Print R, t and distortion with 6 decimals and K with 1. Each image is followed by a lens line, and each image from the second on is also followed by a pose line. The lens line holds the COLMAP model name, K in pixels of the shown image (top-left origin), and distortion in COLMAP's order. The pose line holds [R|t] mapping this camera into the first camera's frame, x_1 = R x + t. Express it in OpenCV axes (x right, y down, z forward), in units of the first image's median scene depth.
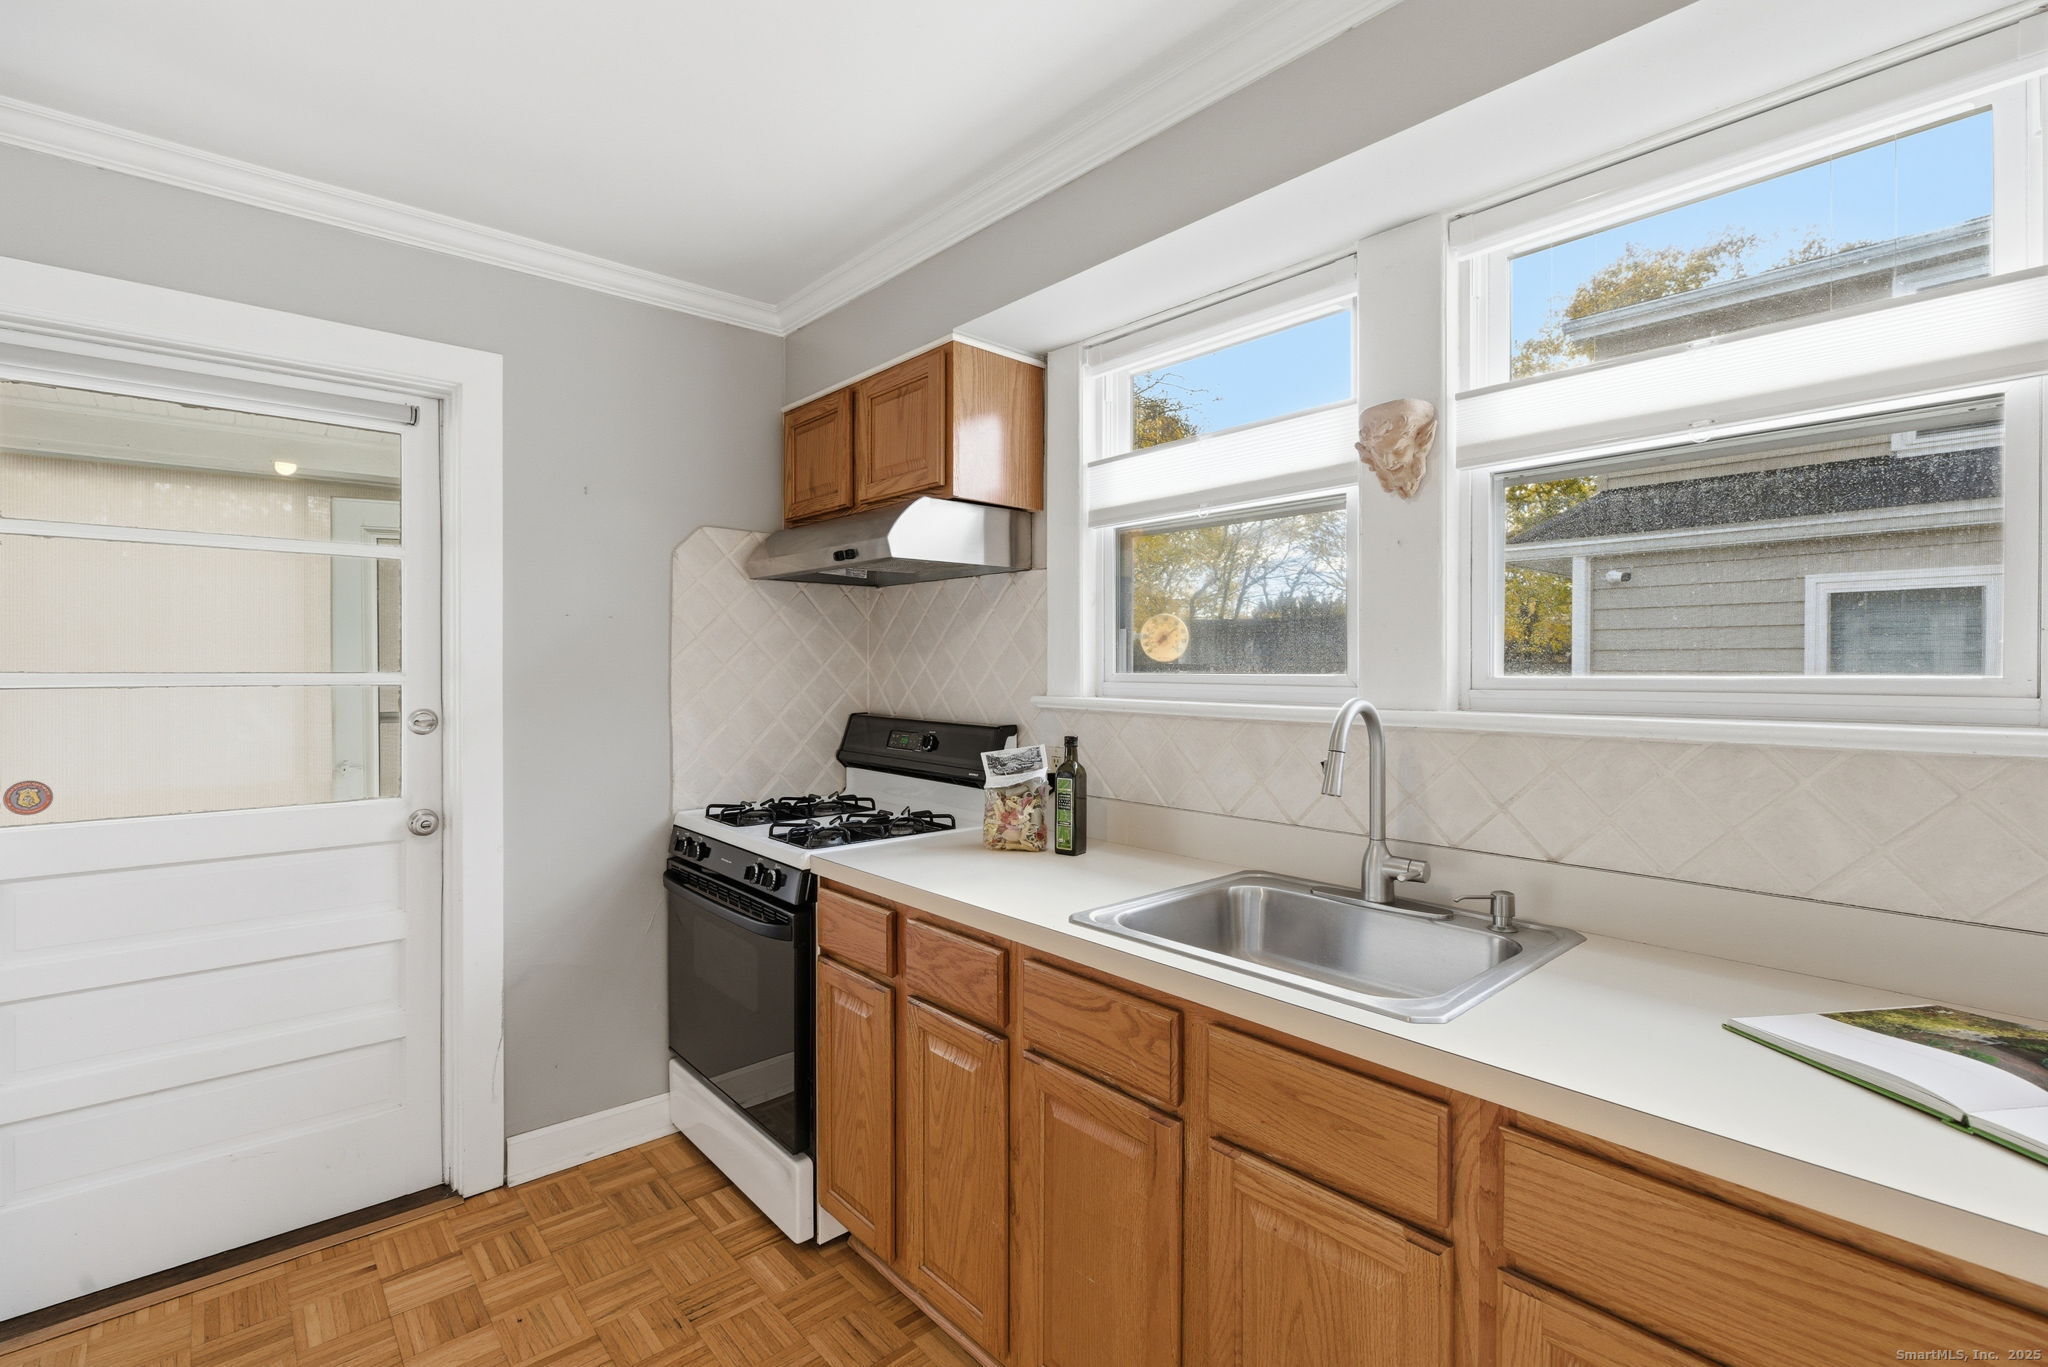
lens RADIAL K [[867.2, 0, 1027.9], [0, 867.2, 650.3], [0, 0, 1]] dist [-0.001482, 0.000144]
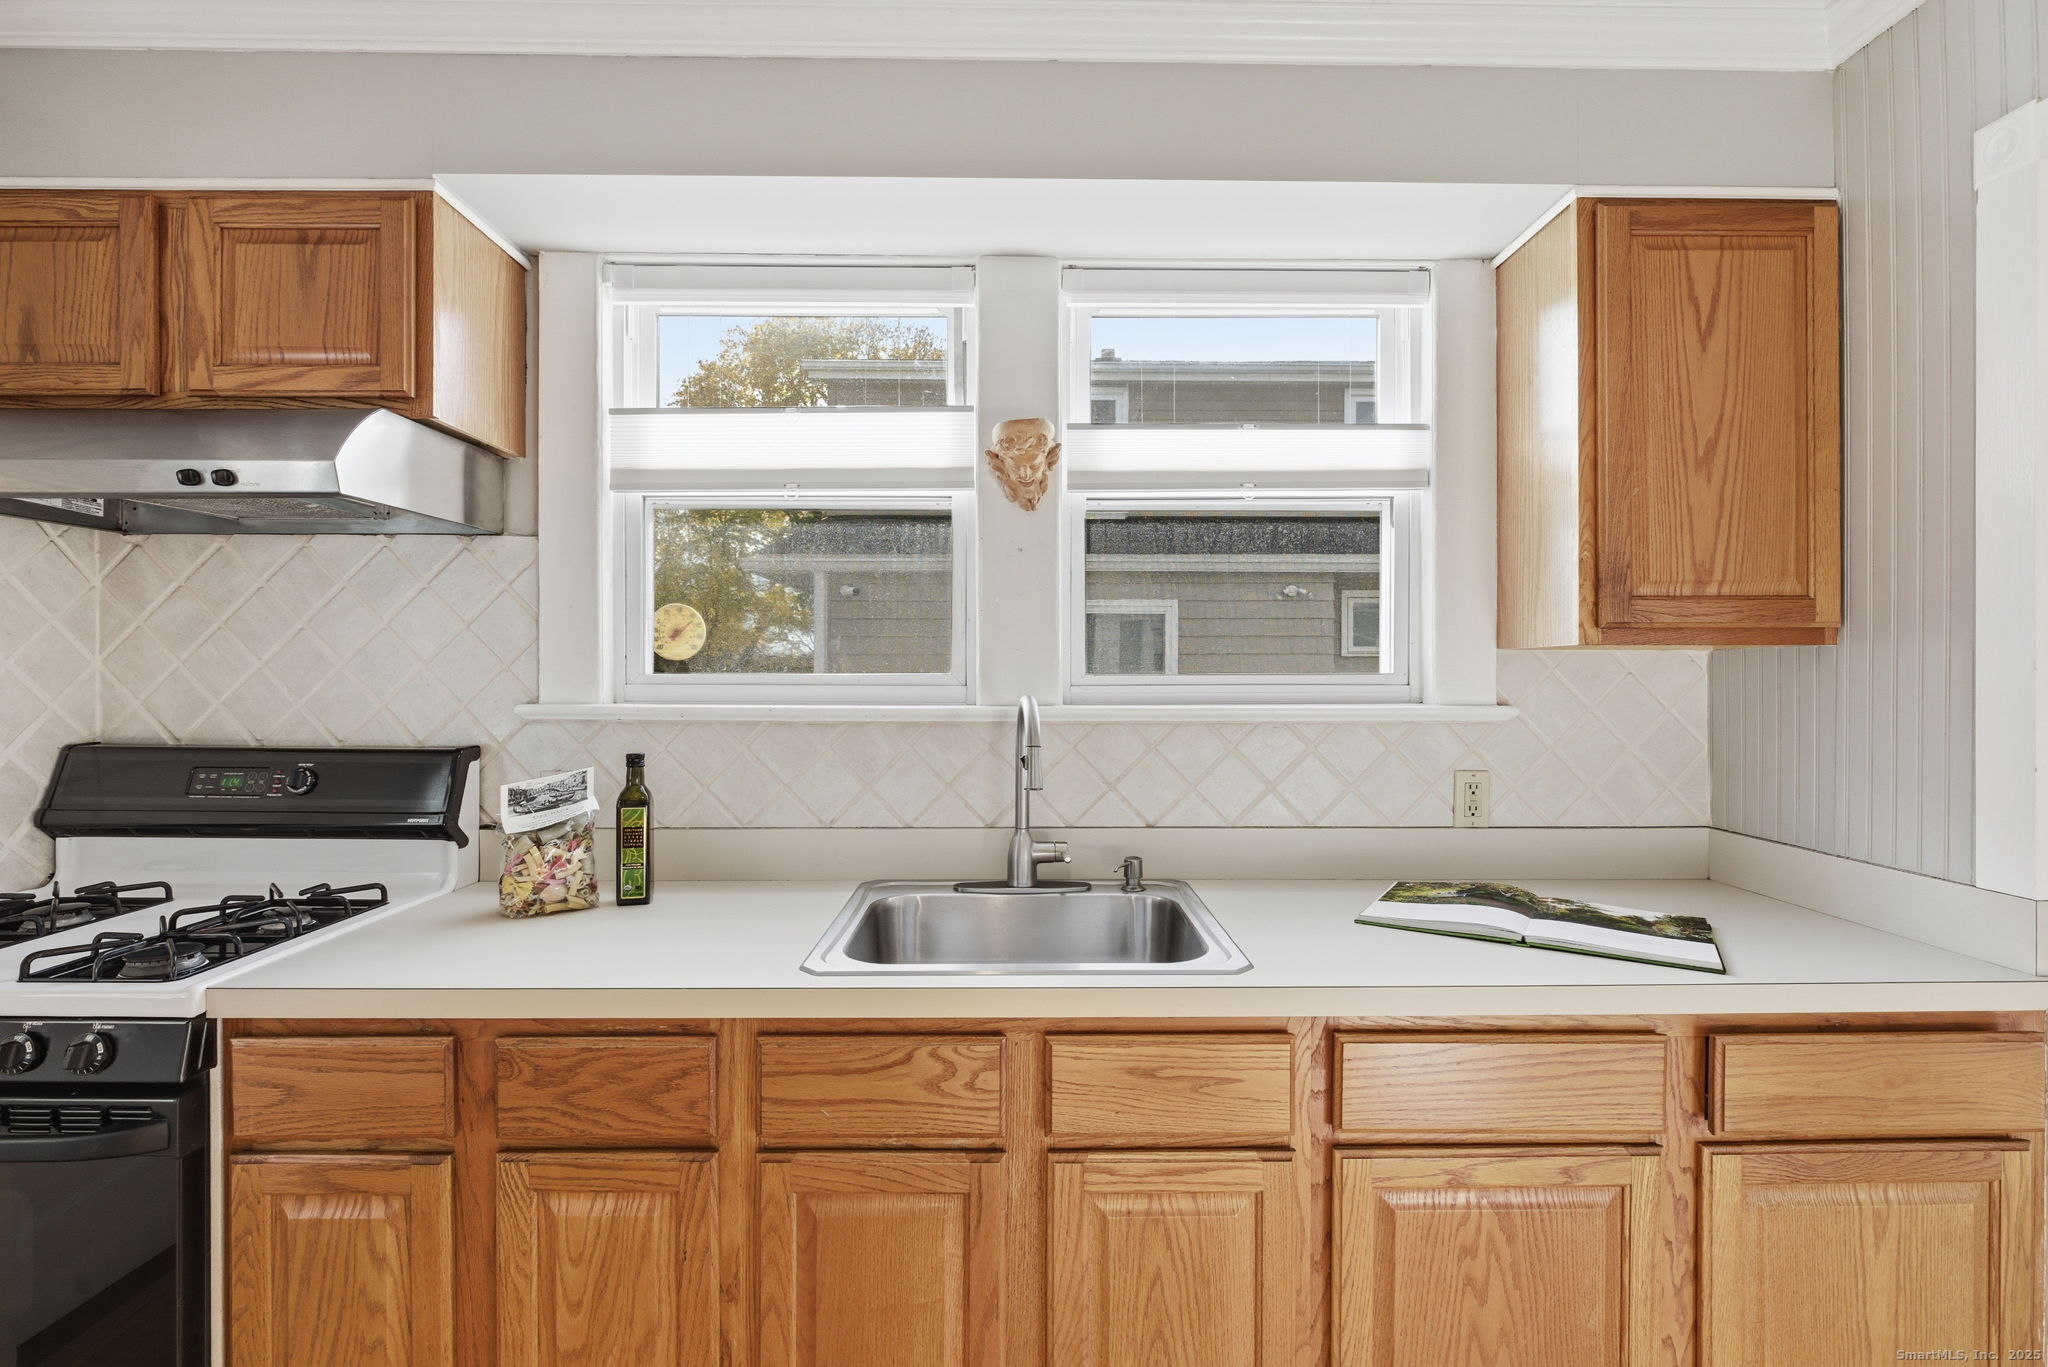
lens RADIAL K [[887.4, 0, 1023.7], [0, 887.4, 653.1], [0, 0, 1]] dist [-0.002872, -0.000234]
pose [[0.690630, 0.013800, 0.723076, -0.290072], [-0.014667, 0.999880, -0.005074, 0.006765], [-0.723059, -0.007101, 0.690749, 0.188516]]
